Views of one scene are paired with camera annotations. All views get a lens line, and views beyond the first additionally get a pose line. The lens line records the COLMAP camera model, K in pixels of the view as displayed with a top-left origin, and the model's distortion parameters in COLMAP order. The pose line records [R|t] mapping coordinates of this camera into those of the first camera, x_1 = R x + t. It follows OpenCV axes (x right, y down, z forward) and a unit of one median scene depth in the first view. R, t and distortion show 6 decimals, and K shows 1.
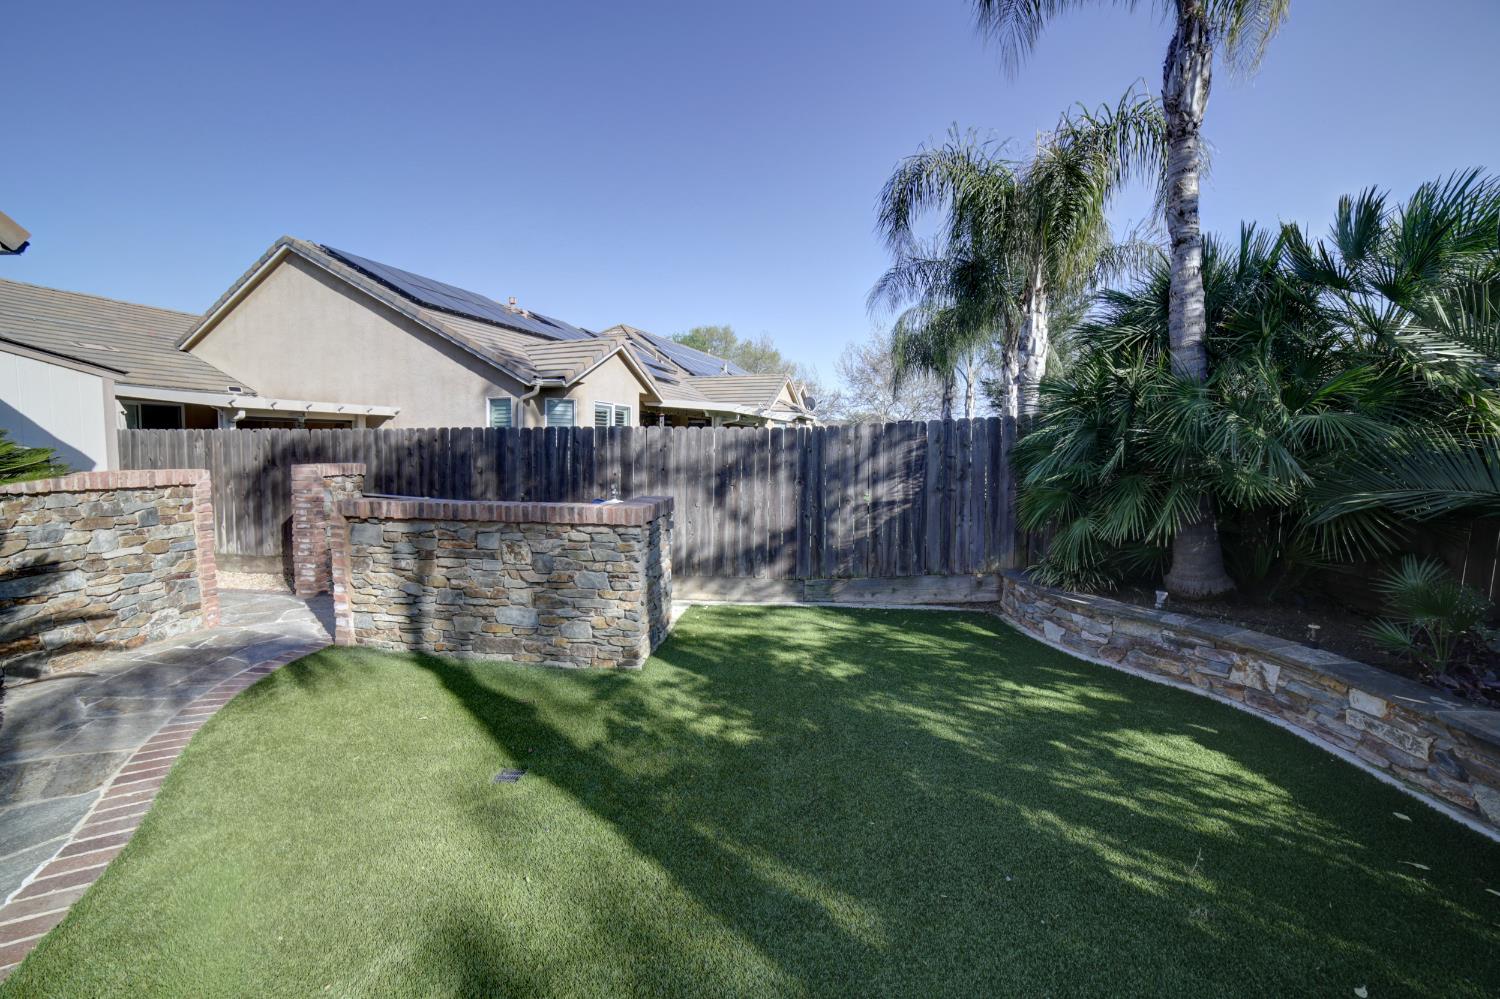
lens RADIAL K [[607.2, 0, 750.7], [0, 607.2, 491.9], [0, 0, 1]] dist [-0.085902, 0.035405]
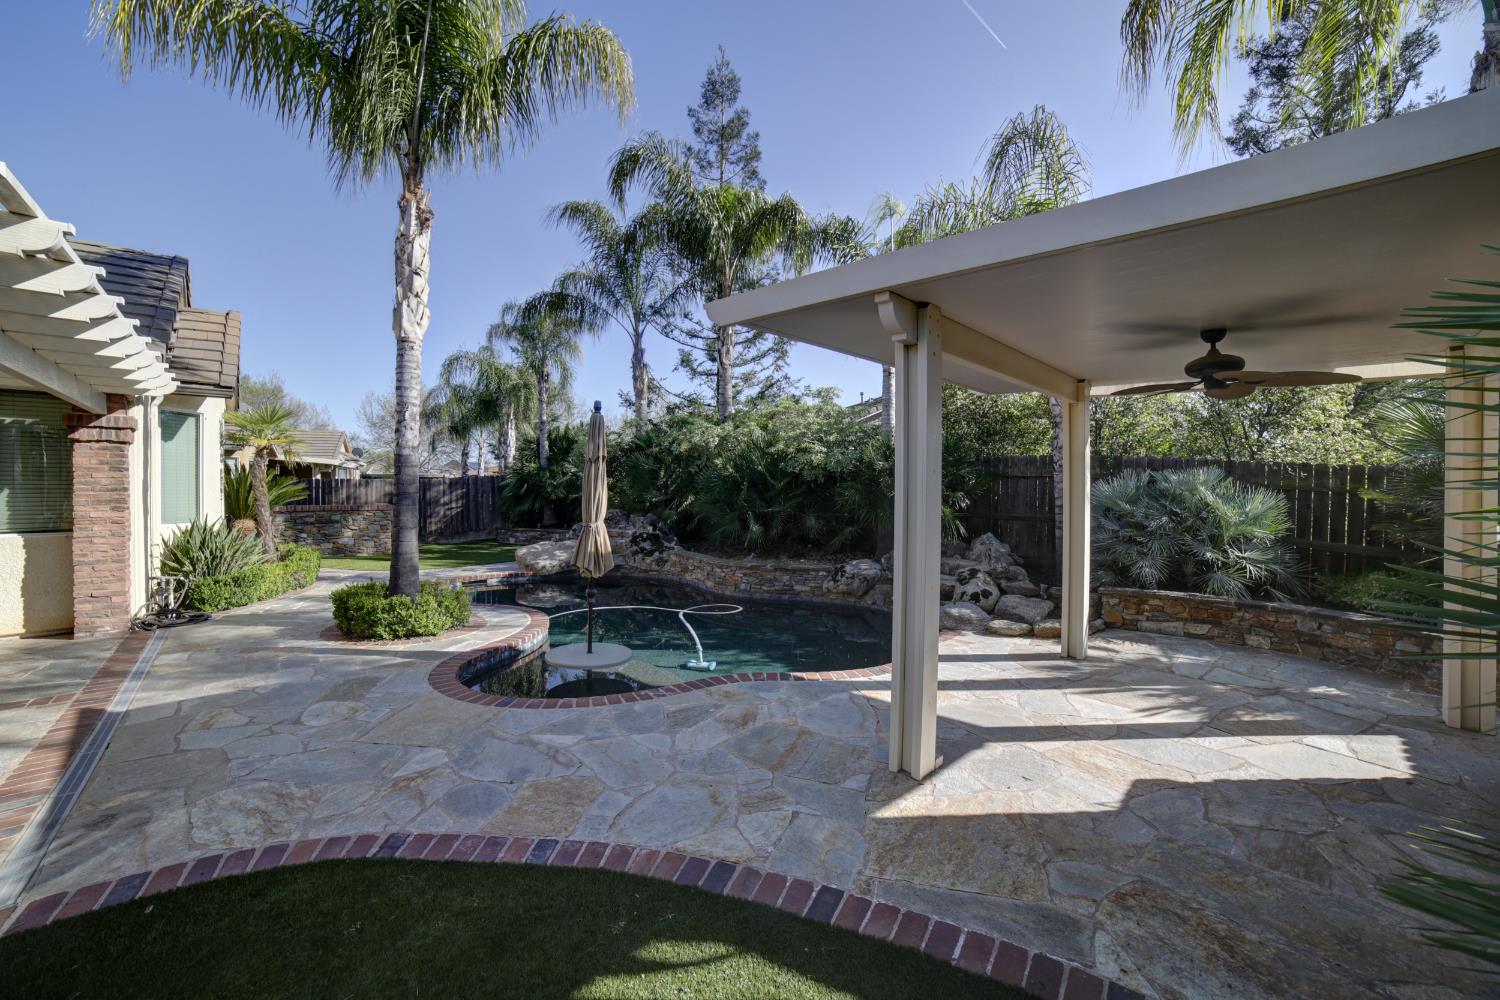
lens RADIAL K [[607.2, 0, 750.7], [0, 607.2, 492.4], [0, 0, 1]] dist [-0.085902, 0.035405]
pose [[0.712373, -0.018160, 0.701566, -0.721578], [0.057972, 0.997771, -0.033038, 0.121940], [-0.699402, 0.064206, 0.711839, -1.893956]]
